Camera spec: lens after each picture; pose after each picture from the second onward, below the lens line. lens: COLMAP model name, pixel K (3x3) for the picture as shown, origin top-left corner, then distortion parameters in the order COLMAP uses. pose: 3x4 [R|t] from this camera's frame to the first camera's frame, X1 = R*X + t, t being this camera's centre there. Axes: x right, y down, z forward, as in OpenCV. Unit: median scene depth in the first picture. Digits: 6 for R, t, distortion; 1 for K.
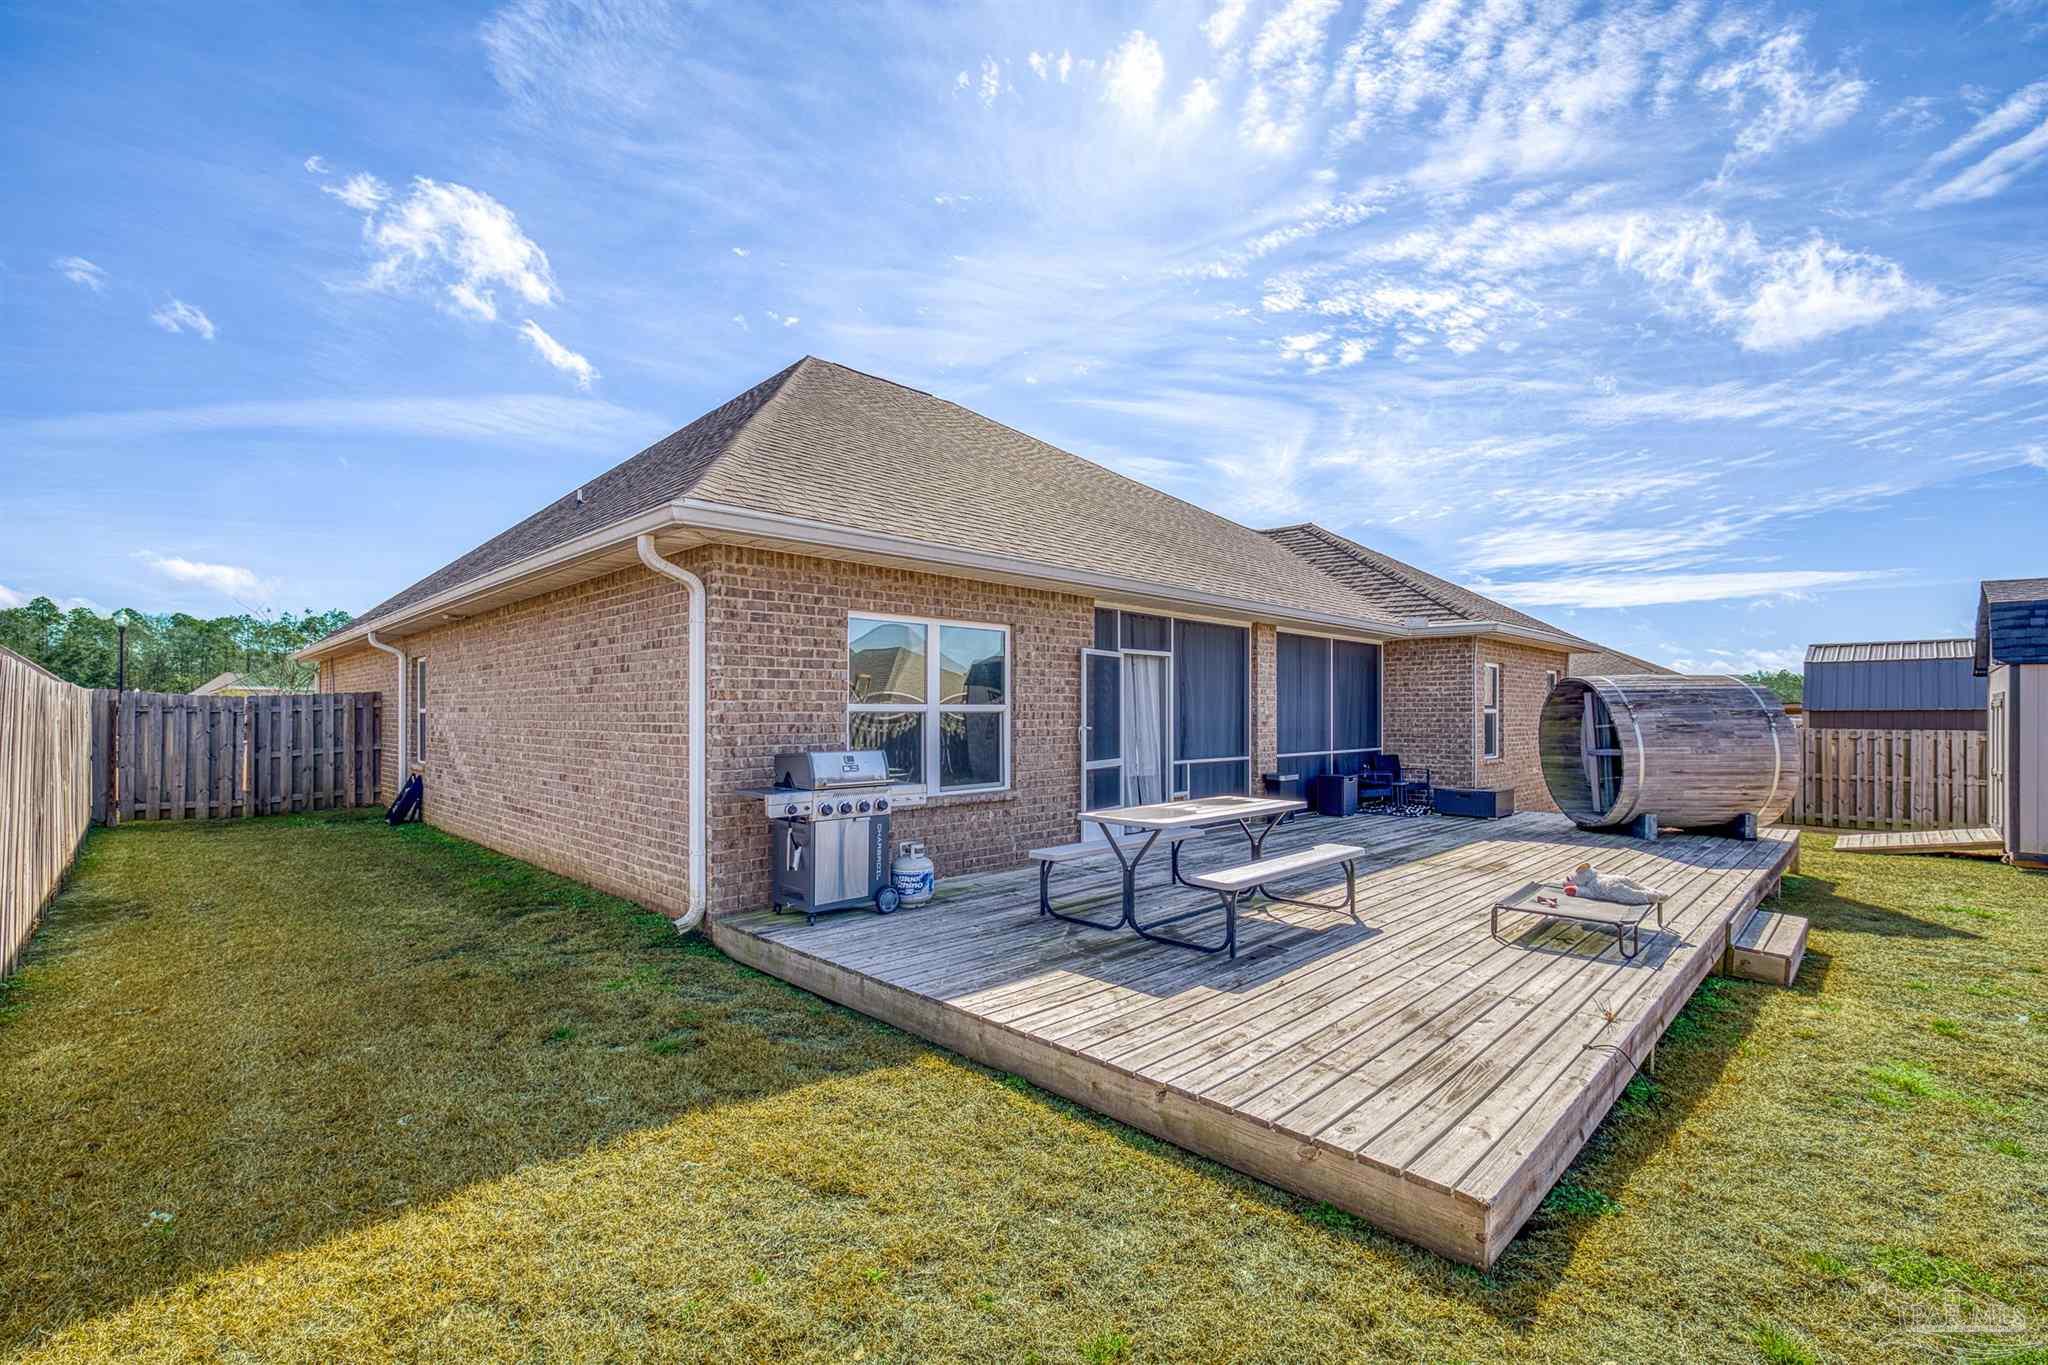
lens RADIAL K [[875.1, 0, 1015.0], [0, 875.1, 707.3], [0, 0, 1]] dist [0.005141, -0.001800]
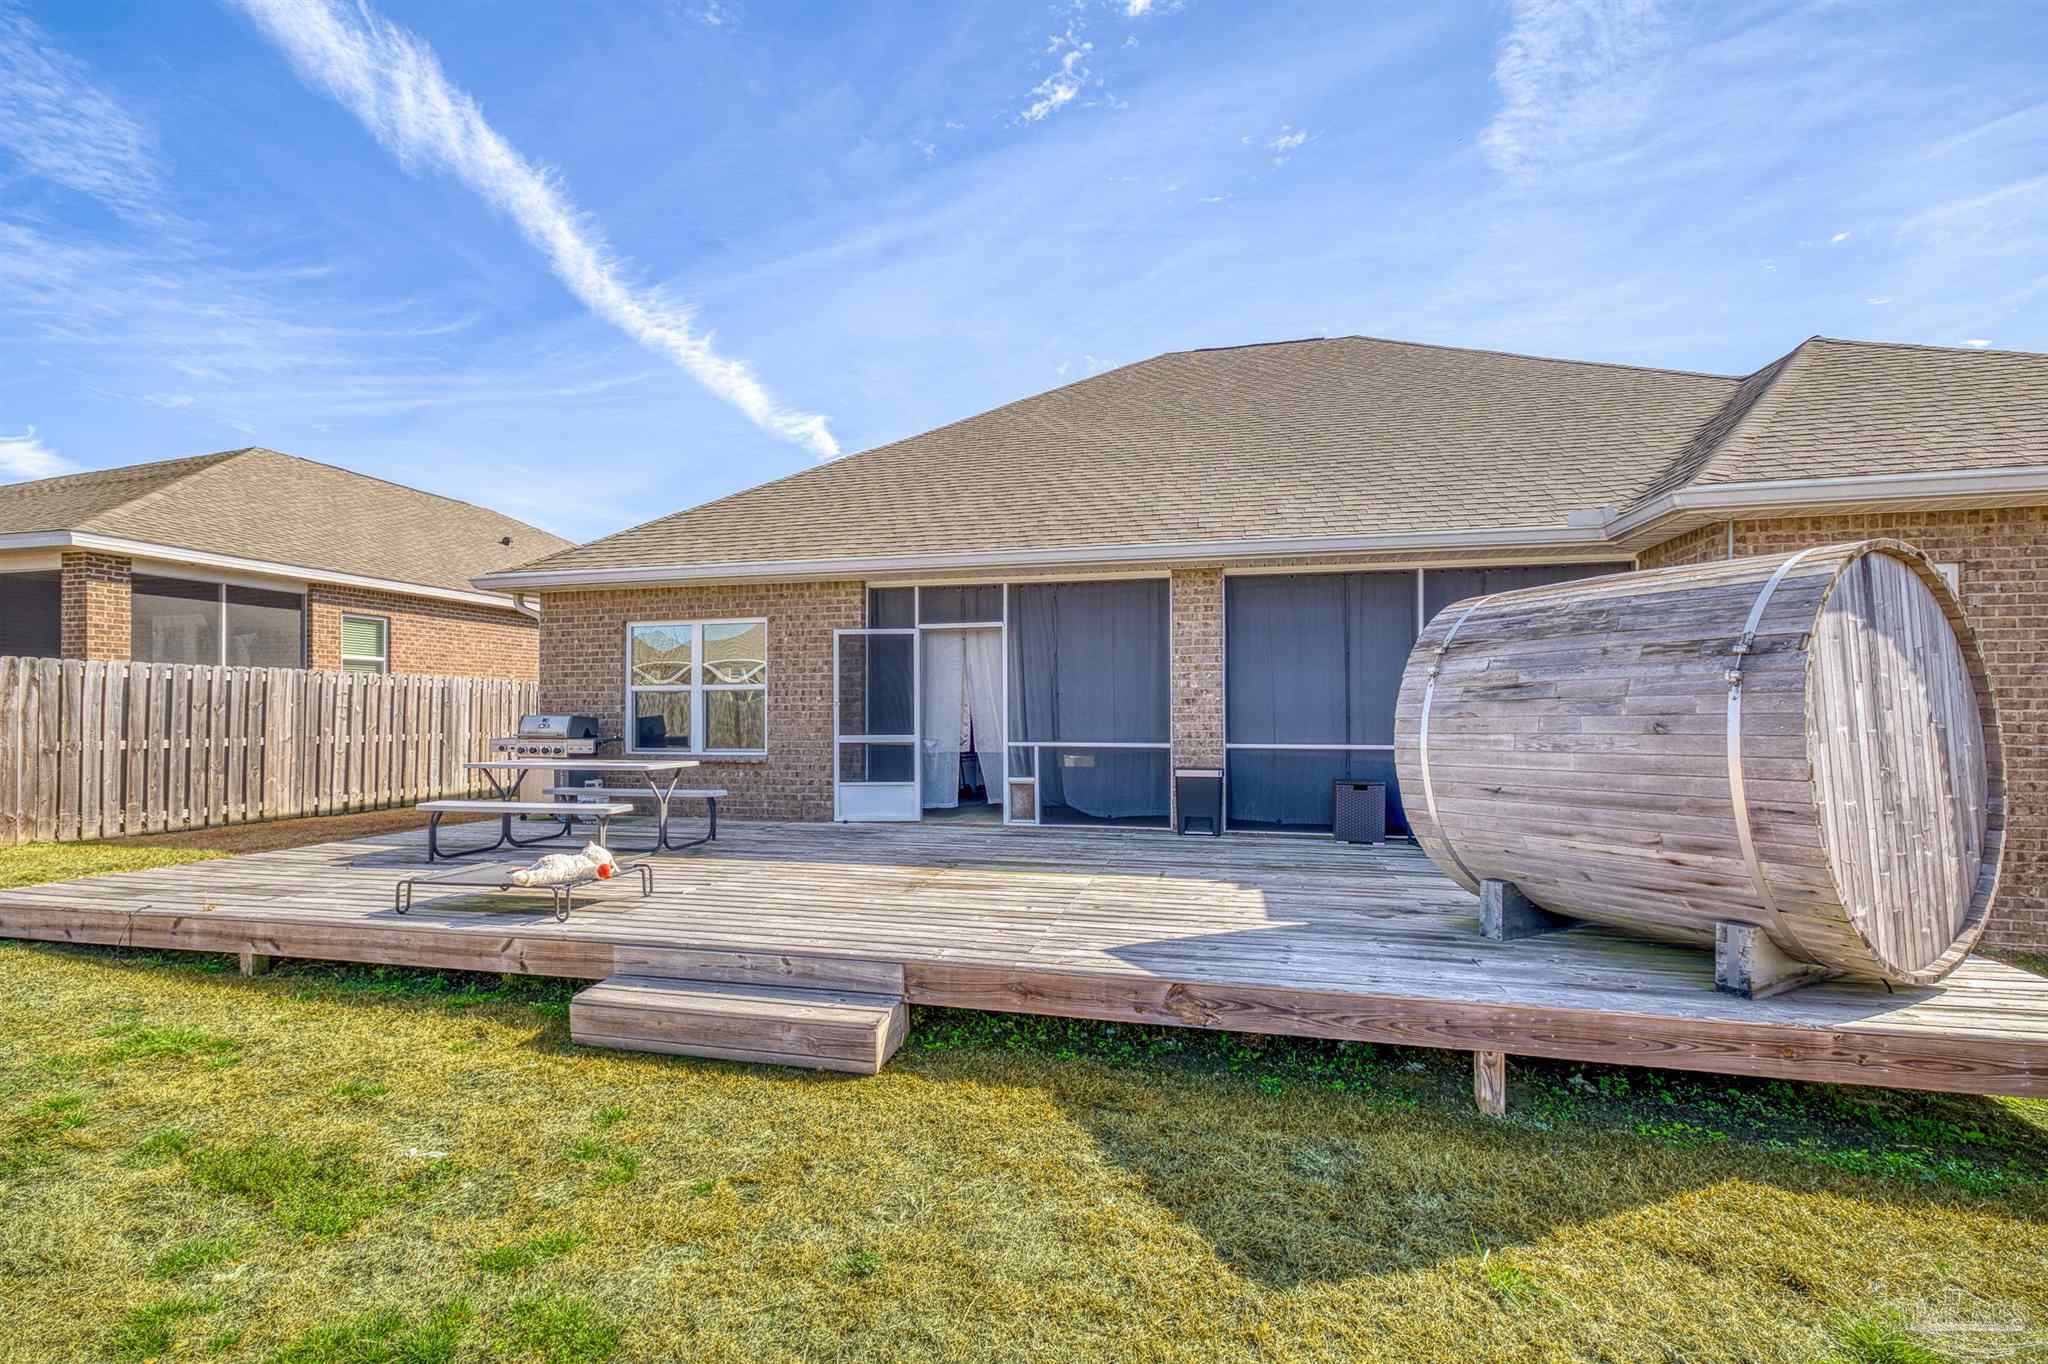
lens RADIAL K [[875.1, 0, 1017.8], [0, 875.1, 719.2], [0, 0, 1]] dist [0.005141, -0.001800]
pose [[0.529051, 0.002941, -0.848585, 1.122275], [0.006616, 0.999949, 0.007591, 0.035959], [0.848564, -0.009631, 0.529004, 0.624017]]
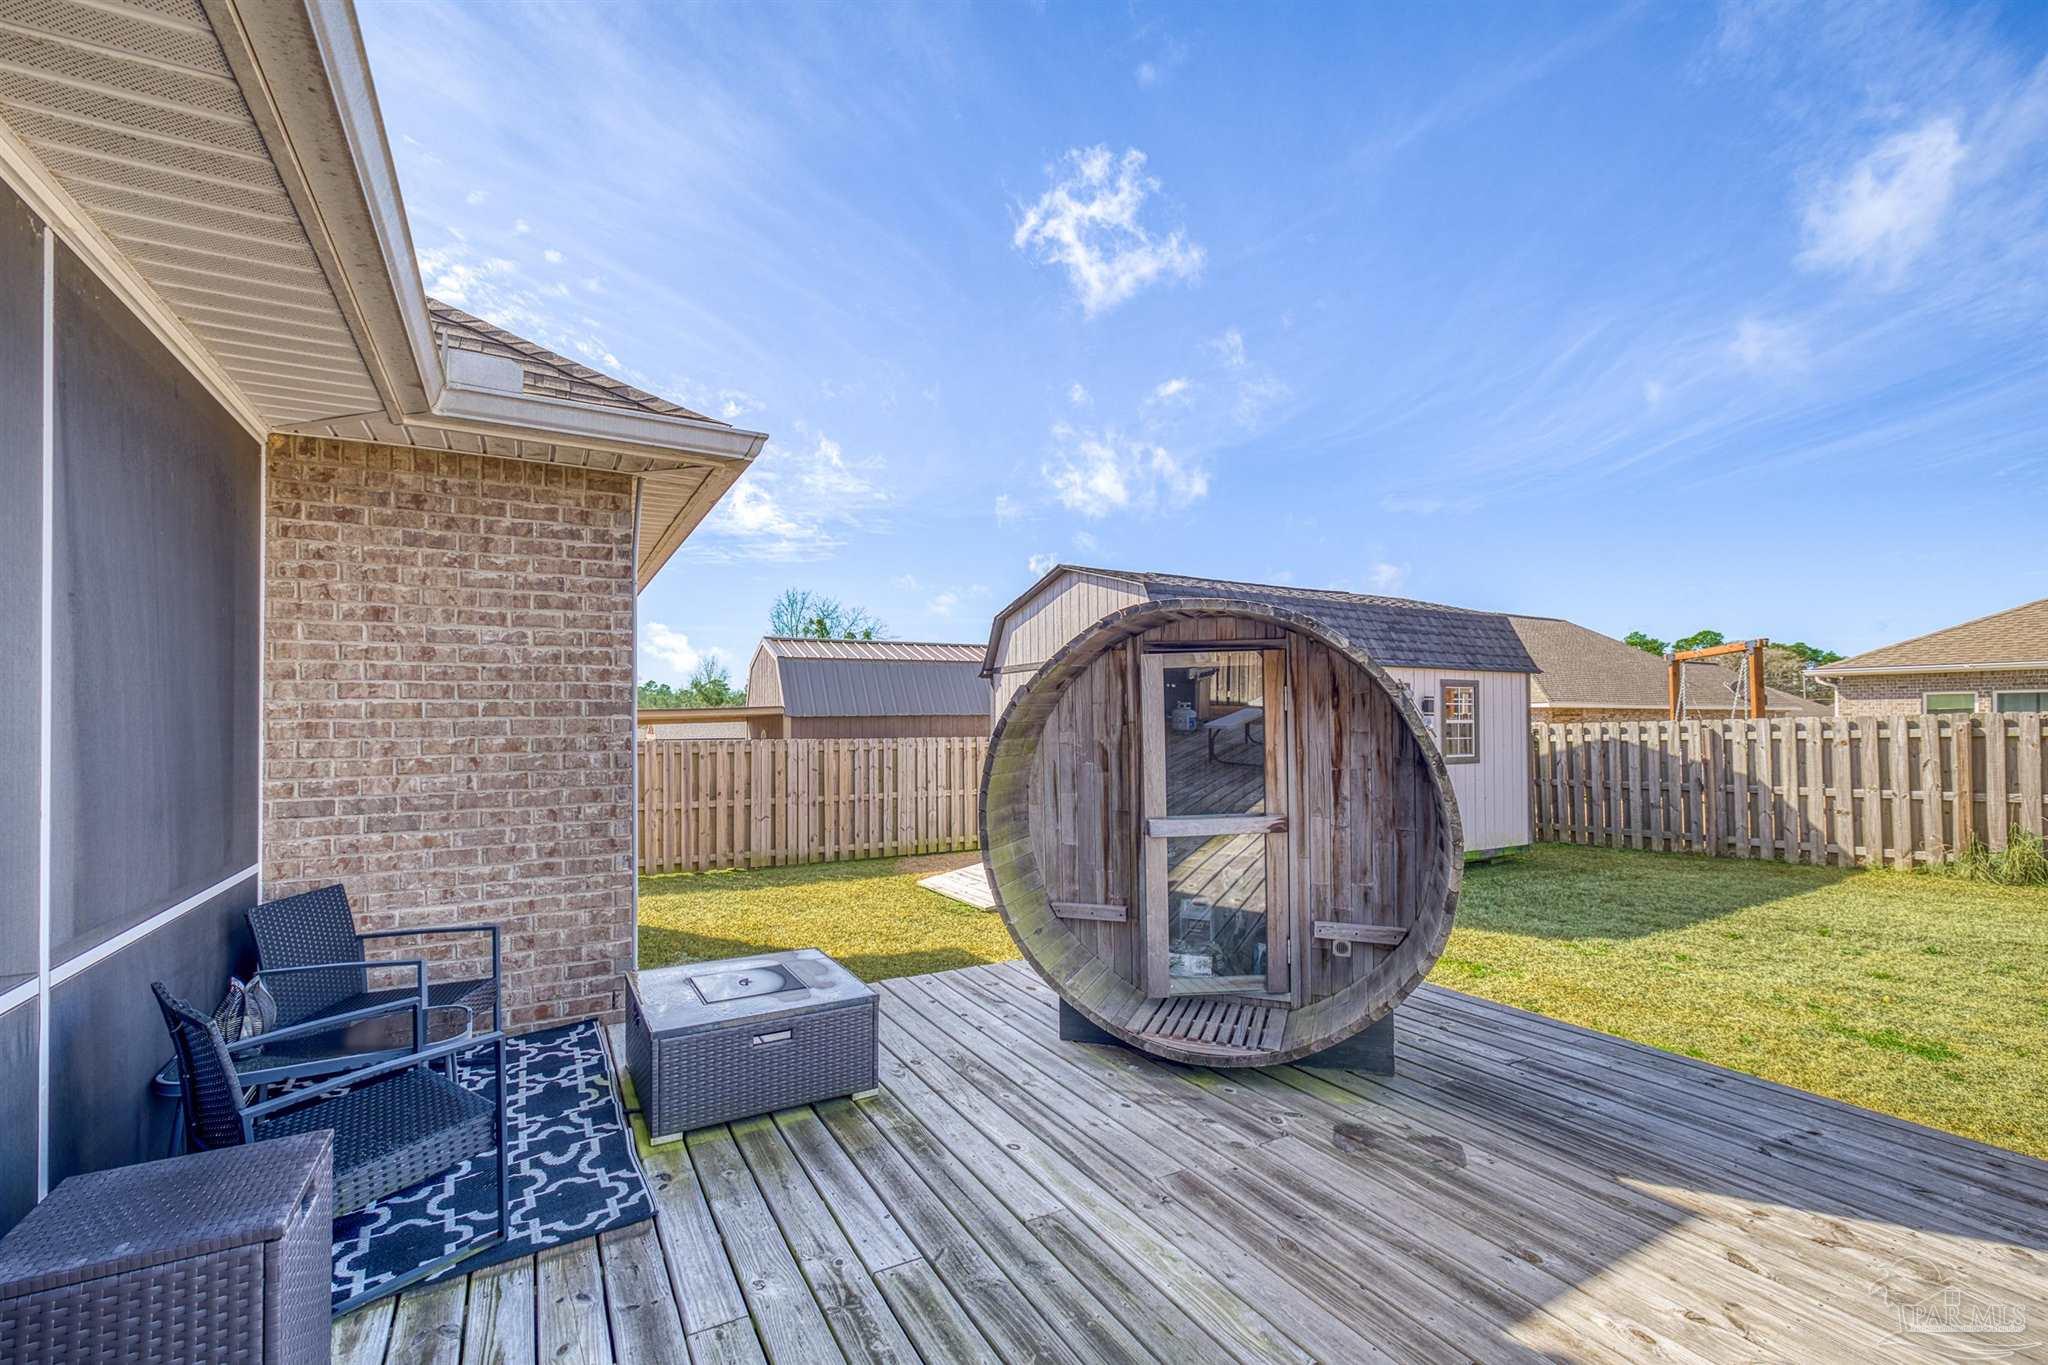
lens RADIAL K [[875.1, 0, 1012.4], [0, 875.1, 698.6], [0, 0, 1]] dist [0.005141, -0.001800]
pose [[0.268139, 0.020950, 0.963152, 0.392904], [-0.003214, 0.999777, -0.020851, 0.008409], [-0.963375, 0.002496, 0.268147, 1.208691]]
